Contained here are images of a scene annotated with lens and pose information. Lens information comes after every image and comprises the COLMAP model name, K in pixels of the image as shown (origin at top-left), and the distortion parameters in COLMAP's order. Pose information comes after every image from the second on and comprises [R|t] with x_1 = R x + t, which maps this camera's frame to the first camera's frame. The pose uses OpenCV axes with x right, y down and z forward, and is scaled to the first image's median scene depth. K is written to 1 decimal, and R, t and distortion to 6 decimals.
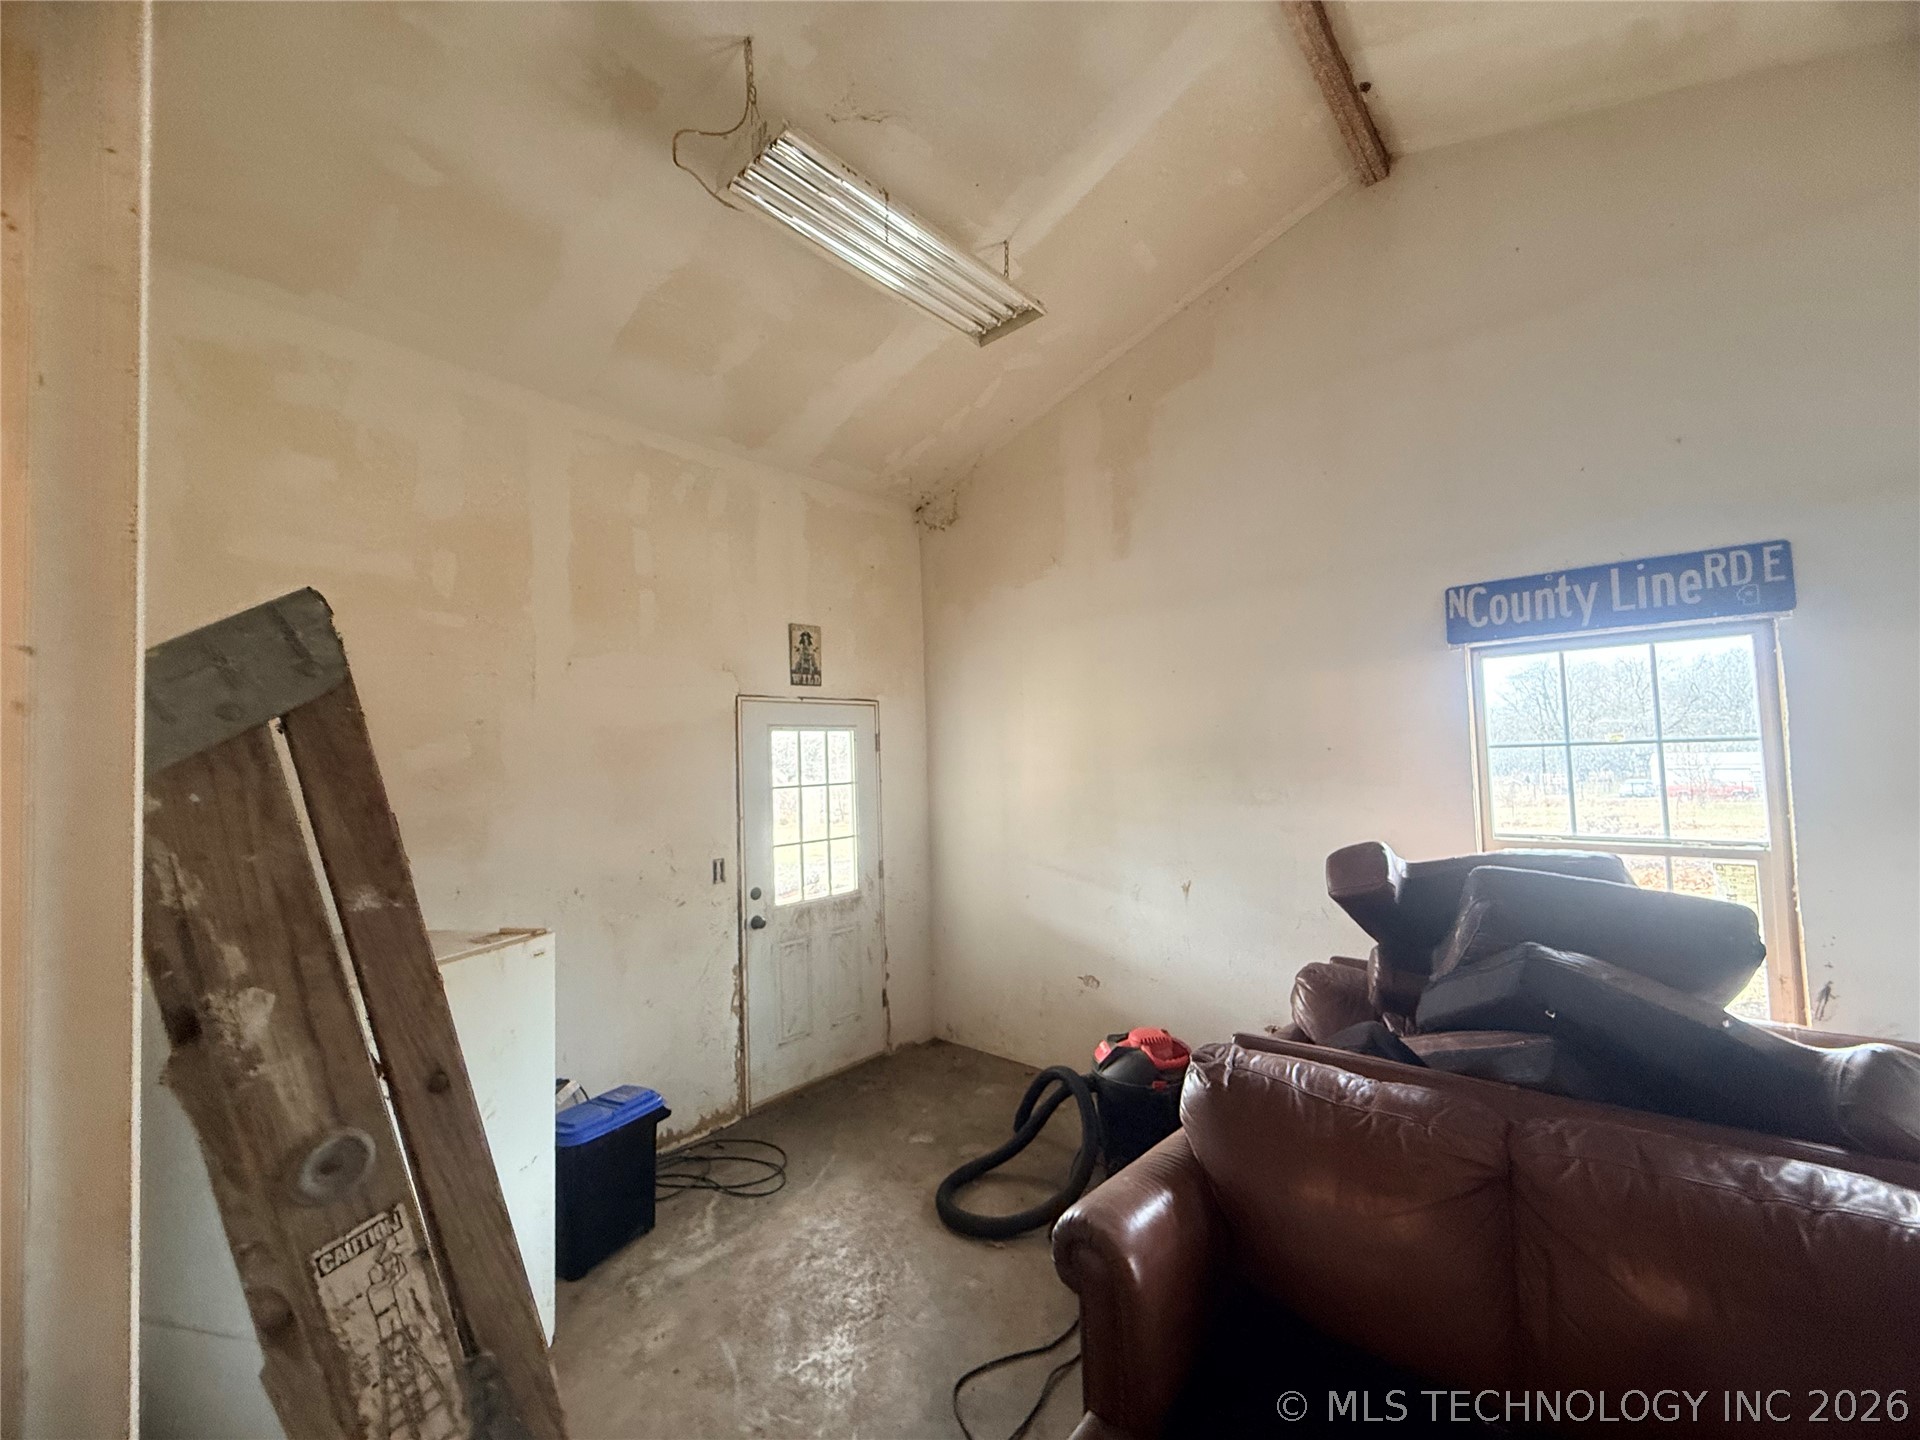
lens RADIAL K [[764.7, 0, 956.0], [0, 764.7, 719.4], [0, 0, 1]] dist [0.000334, -0.000063]
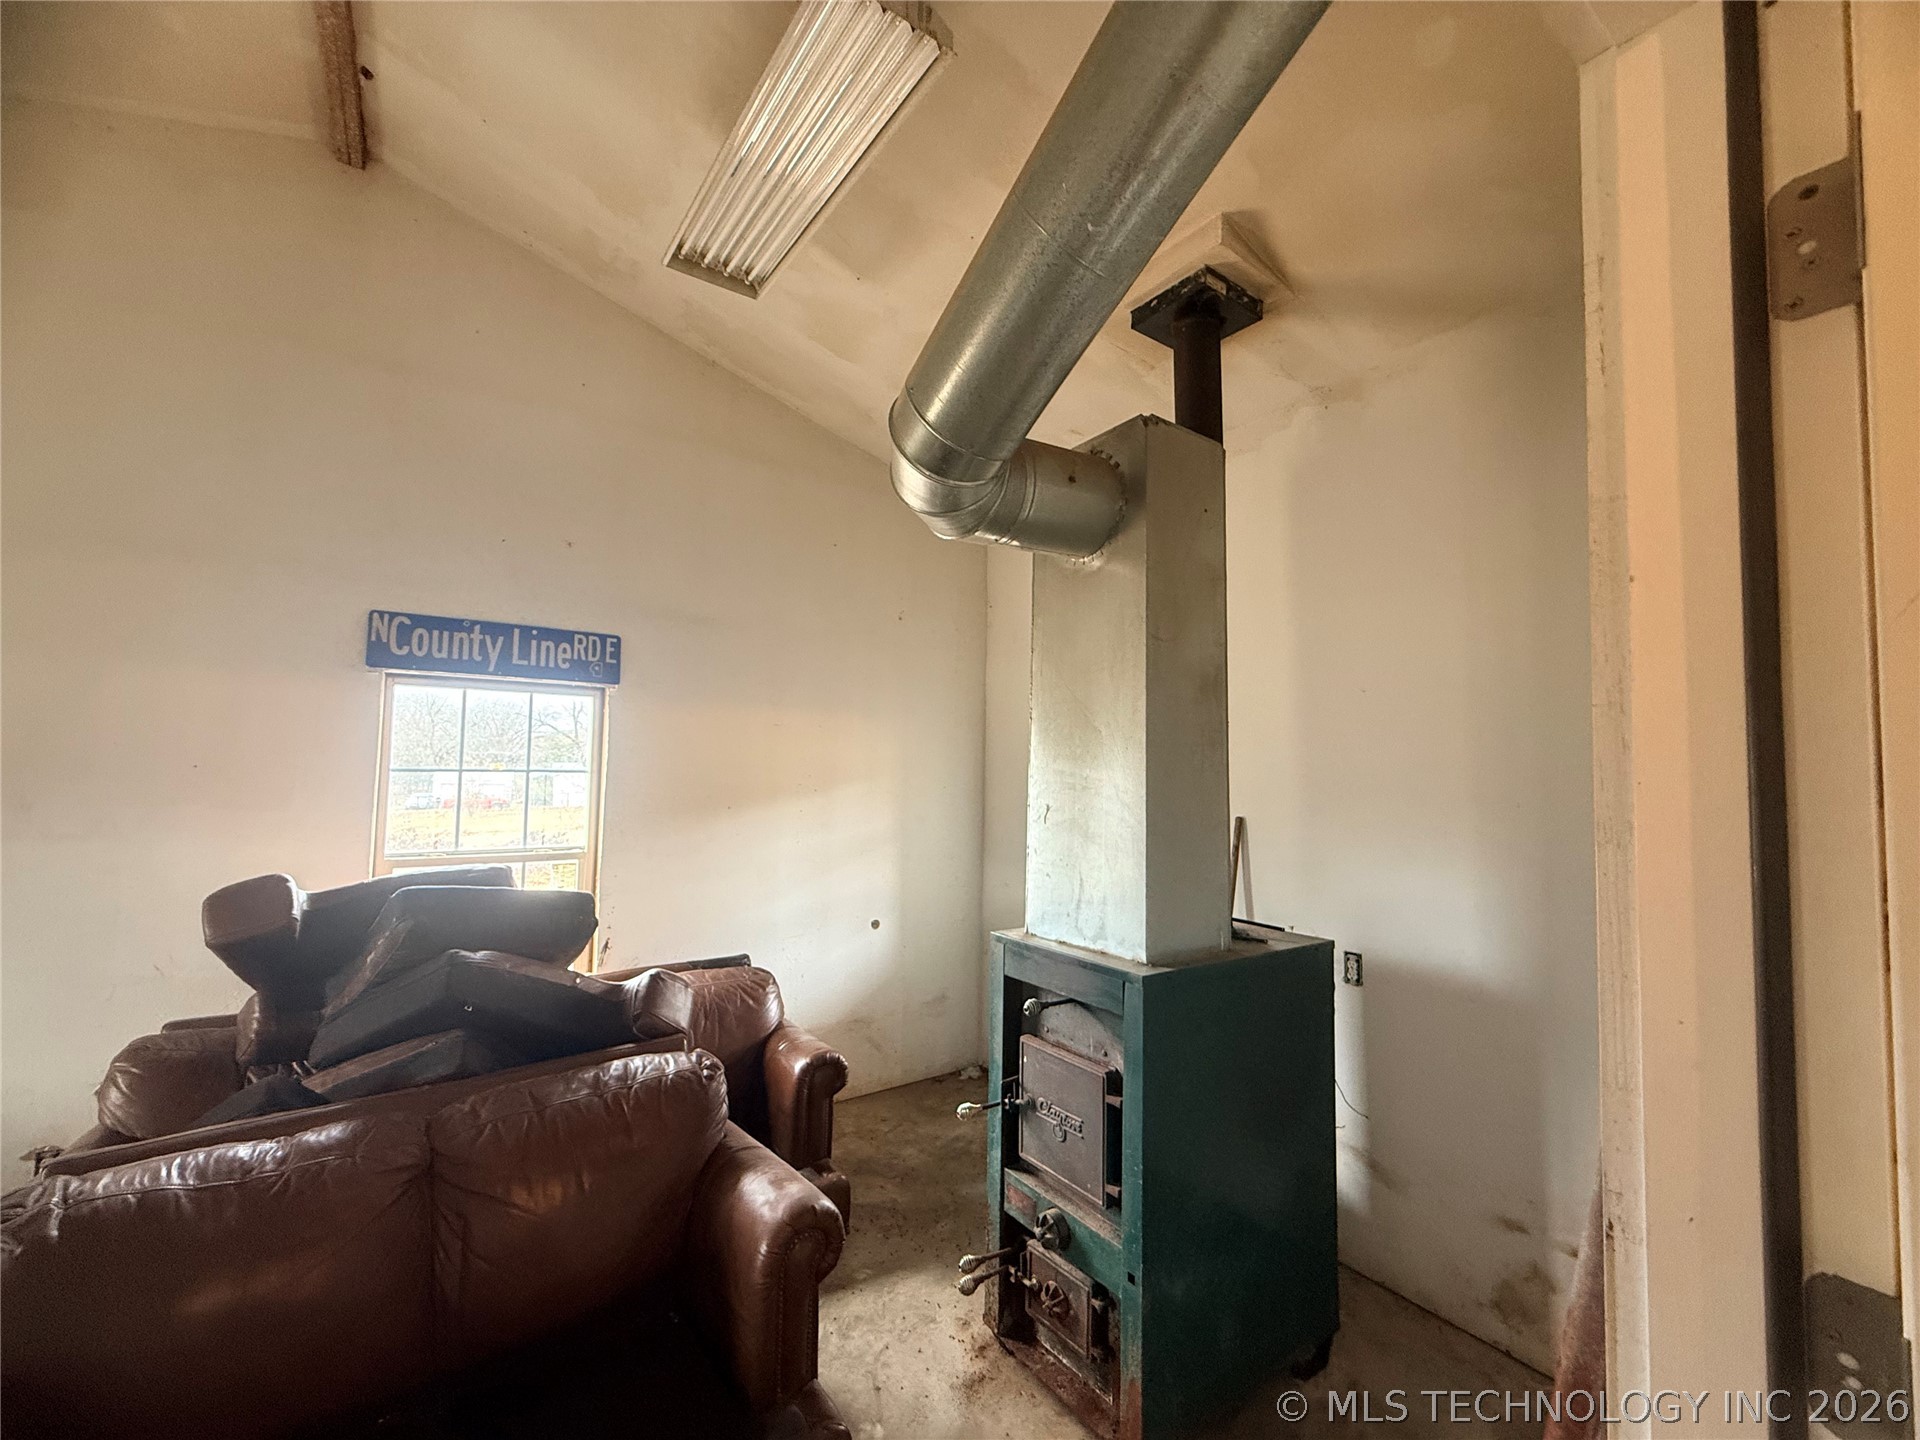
lens RADIAL K [[764.7, 0, 942.8], [0, 764.7, 724.9], [0, 0, 1]] dist [0.000334, -0.000063]
pose [[0.243367, 0.085219, 0.966183, -0.153393], [-0.075208, 0.994792, -0.068799, -0.012609], [-0.967014, -0.055921, 0.248509, 0.031050]]
